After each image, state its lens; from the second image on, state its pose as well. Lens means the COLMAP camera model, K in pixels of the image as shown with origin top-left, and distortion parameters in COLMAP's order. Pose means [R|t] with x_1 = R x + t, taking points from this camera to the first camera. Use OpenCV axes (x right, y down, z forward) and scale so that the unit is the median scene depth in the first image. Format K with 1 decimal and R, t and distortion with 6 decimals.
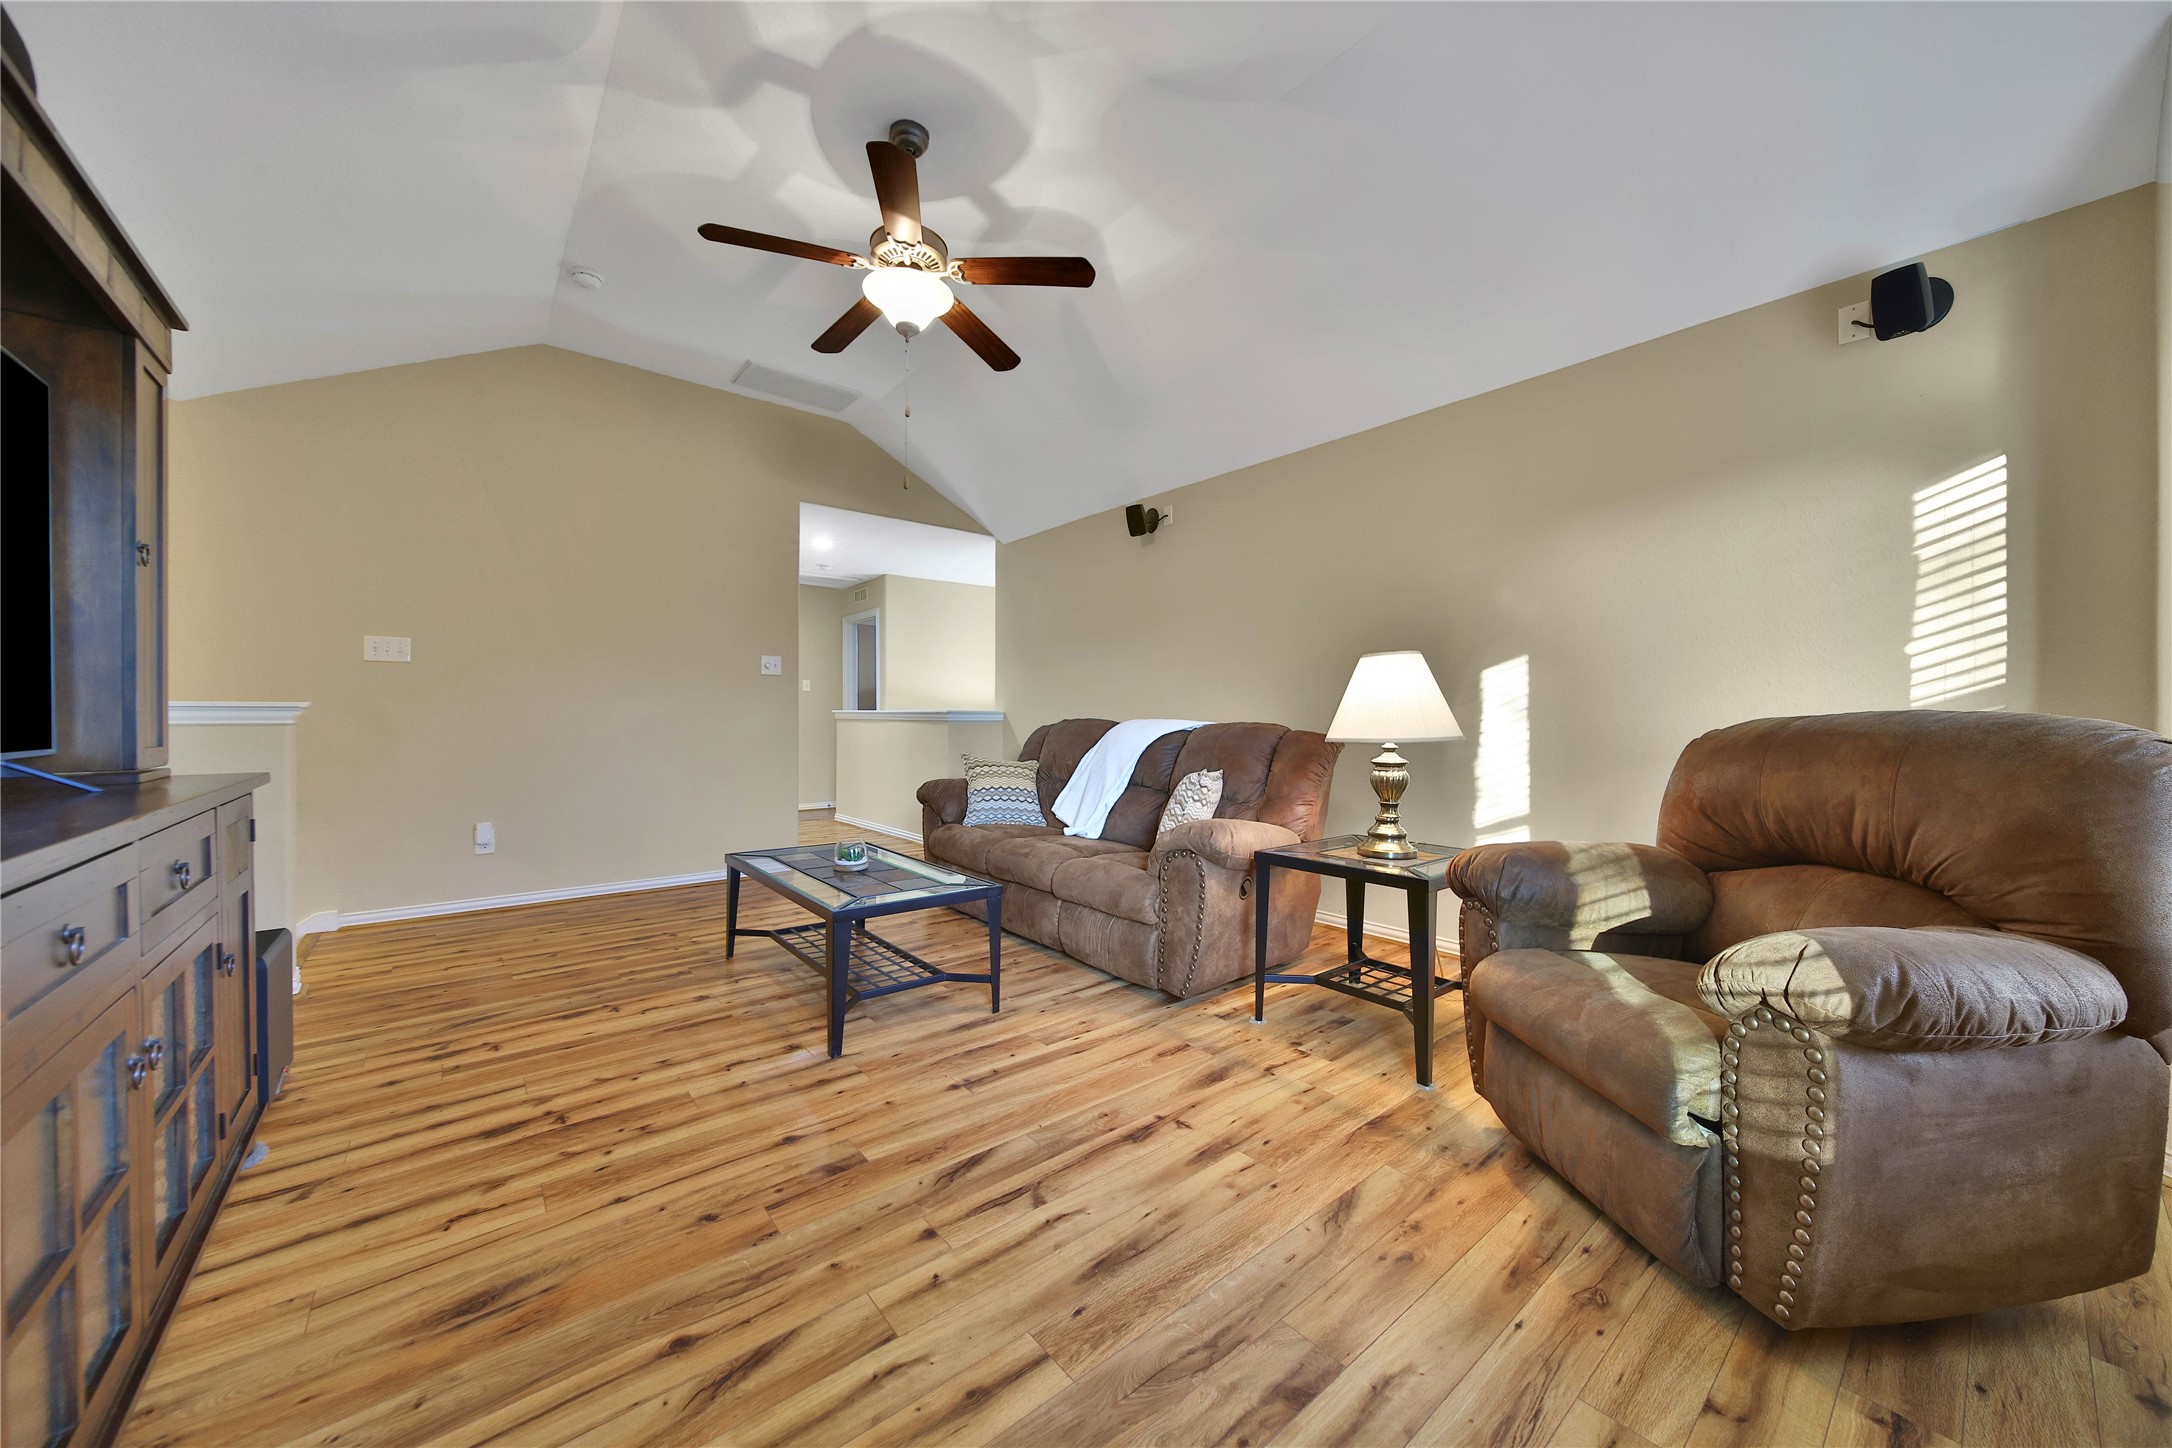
lens RADIAL K [[763.6, 0, 1090.6], [0, 763.6, 729.5], [0, 0, 1]] dist [0.002973, -0.002070]
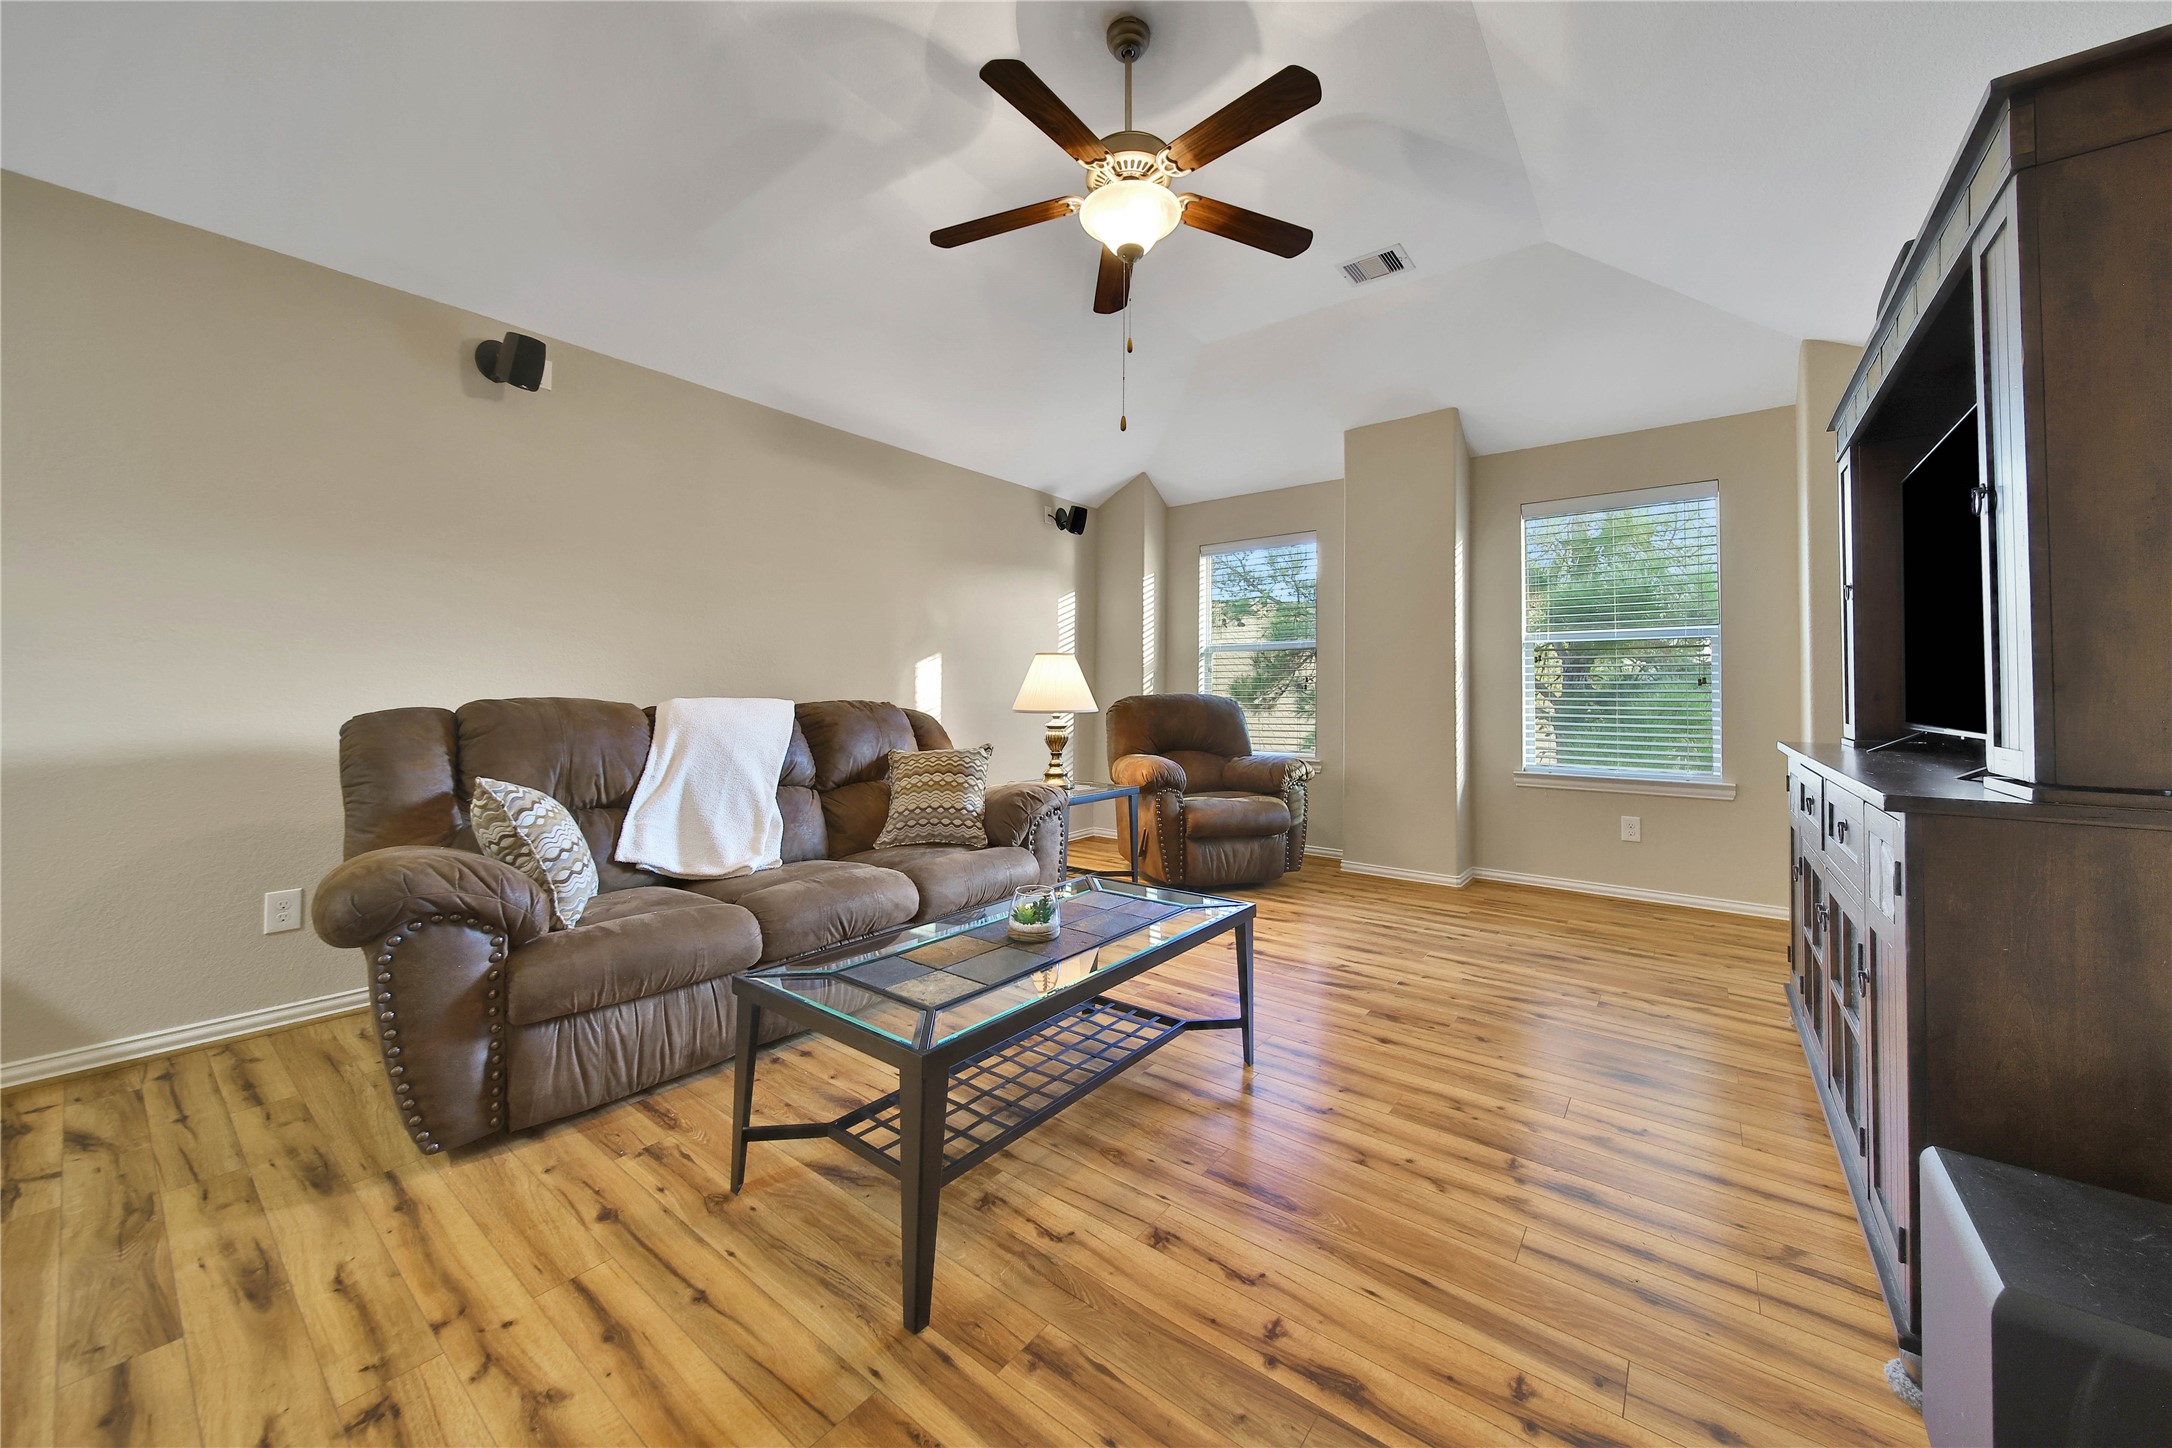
lens RADIAL K [[786.6, 0, 1085.5], [0, 786.6, 671.6], [0, 0, 1]] dist [-0.002101, -0.000512]
pose [[-0.215846, 0.024871, 0.976111, -1.133533], [0.009924, 0.999680, -0.023278, -0.025453], [-0.976377, 0.004662, -0.216023, 1.281596]]
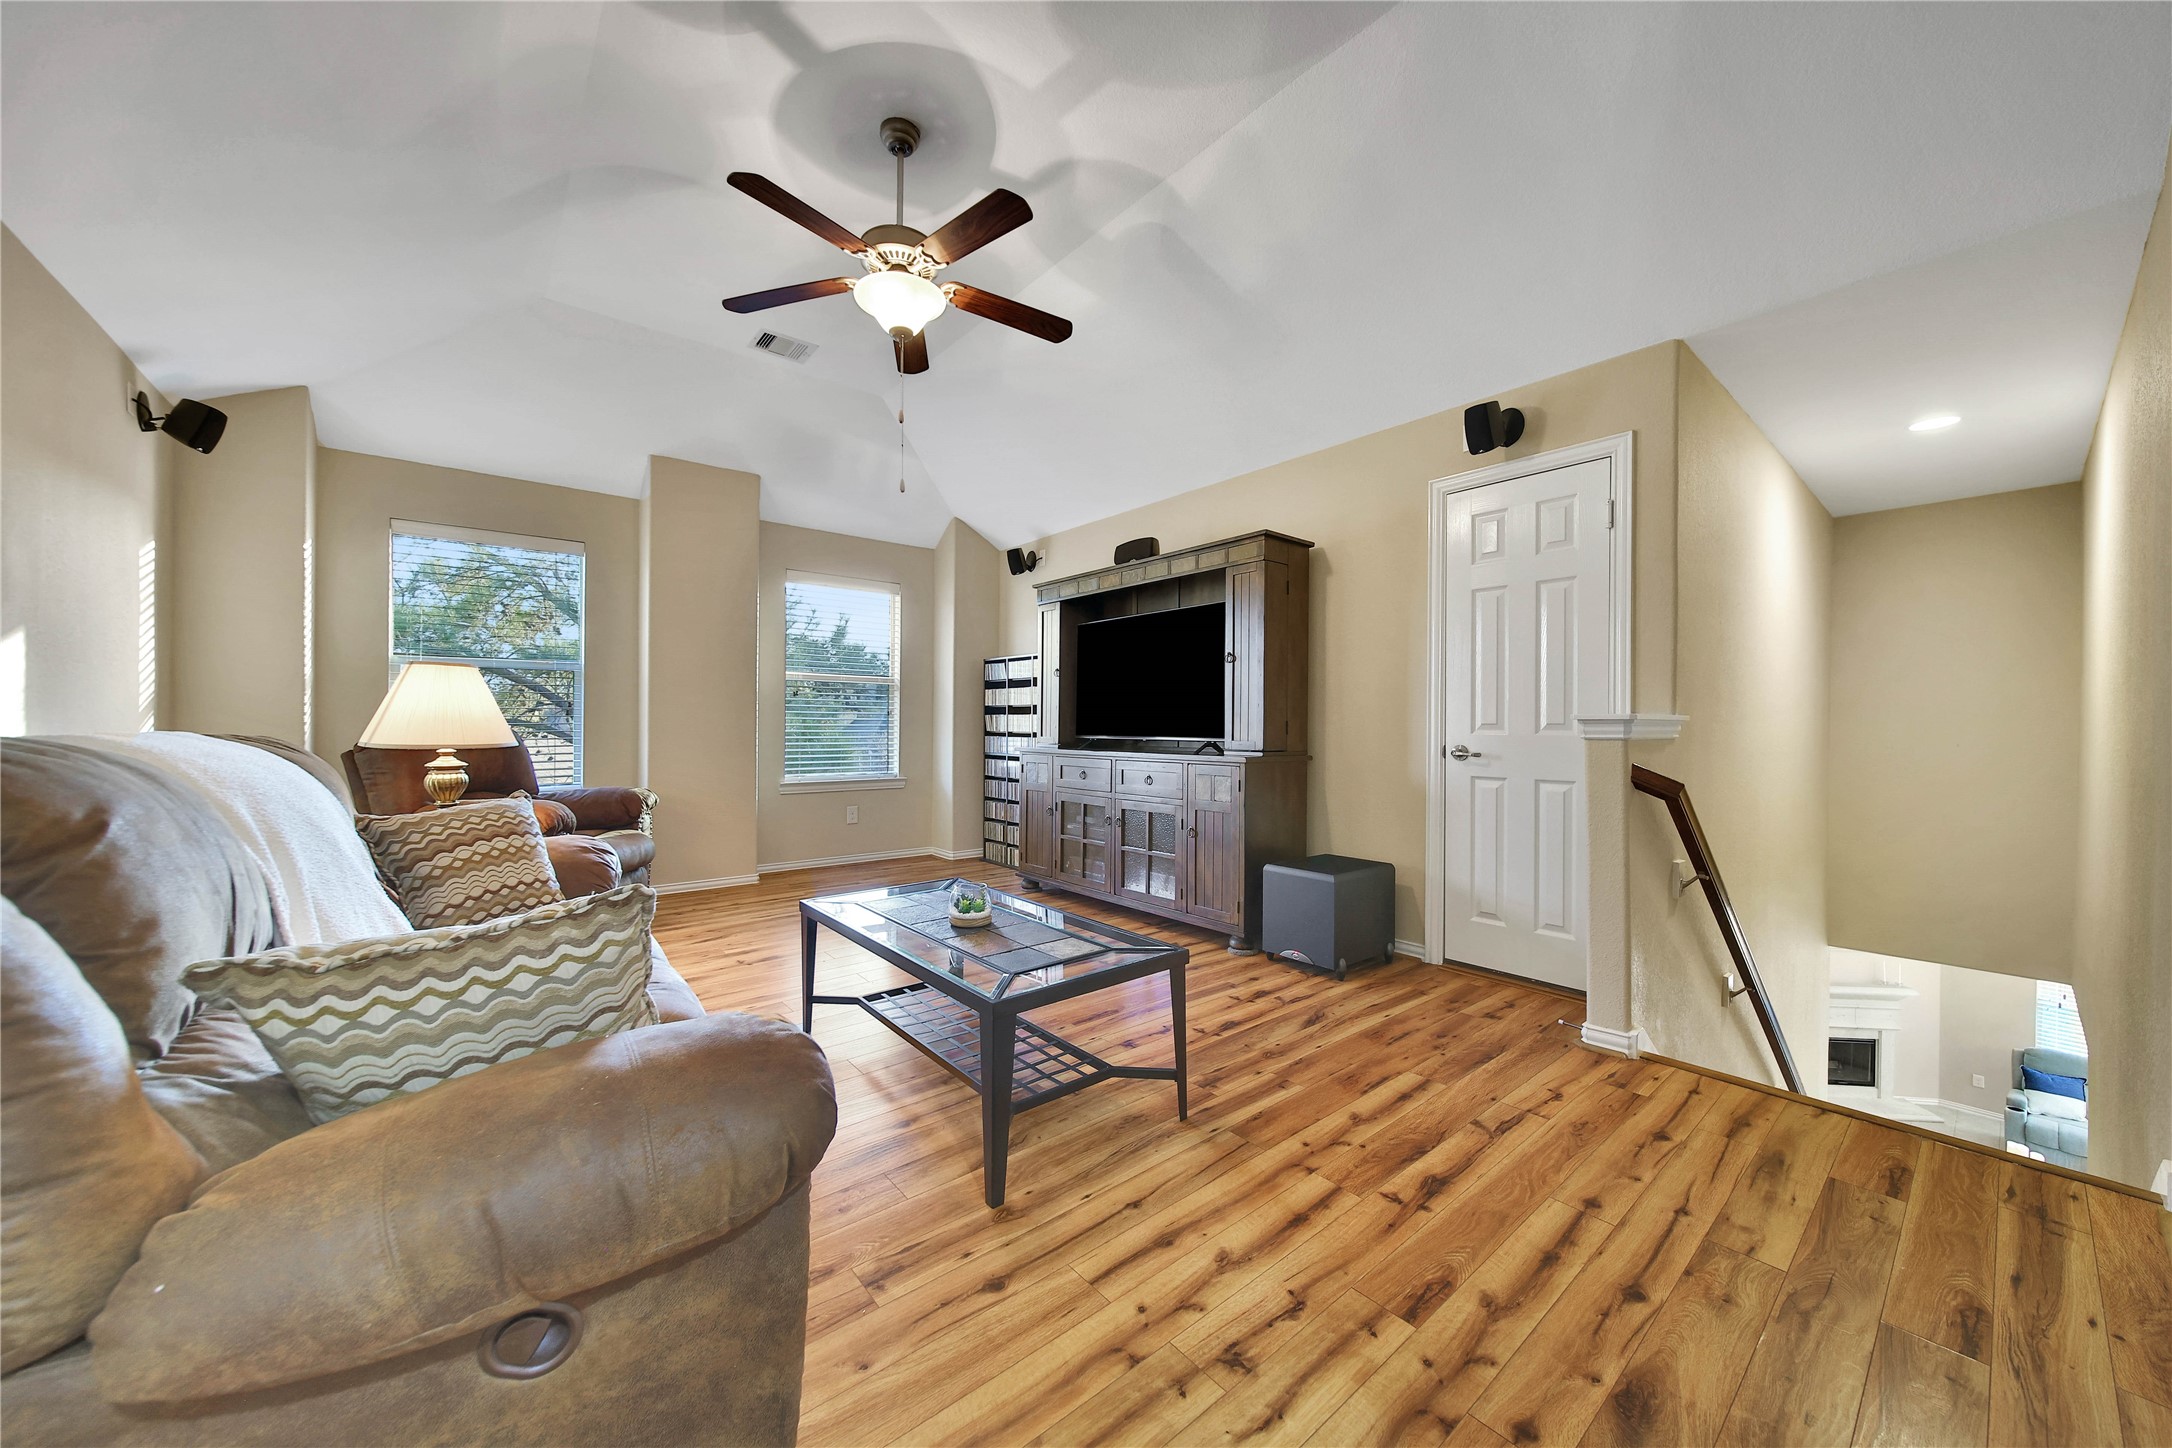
lens RADIAL K [[759.2, 0, 1089.3], [0, 759.2, 727.2], [0, 0, 1]] dist [0.000564, -0.000205]
pose [[-0.999951, -0.008607, 0.004856, -0.510822], [-0.008511, 0.999771, 0.019623, -0.035846], [-0.005023, 0.019581, -0.999796, 2.060742]]
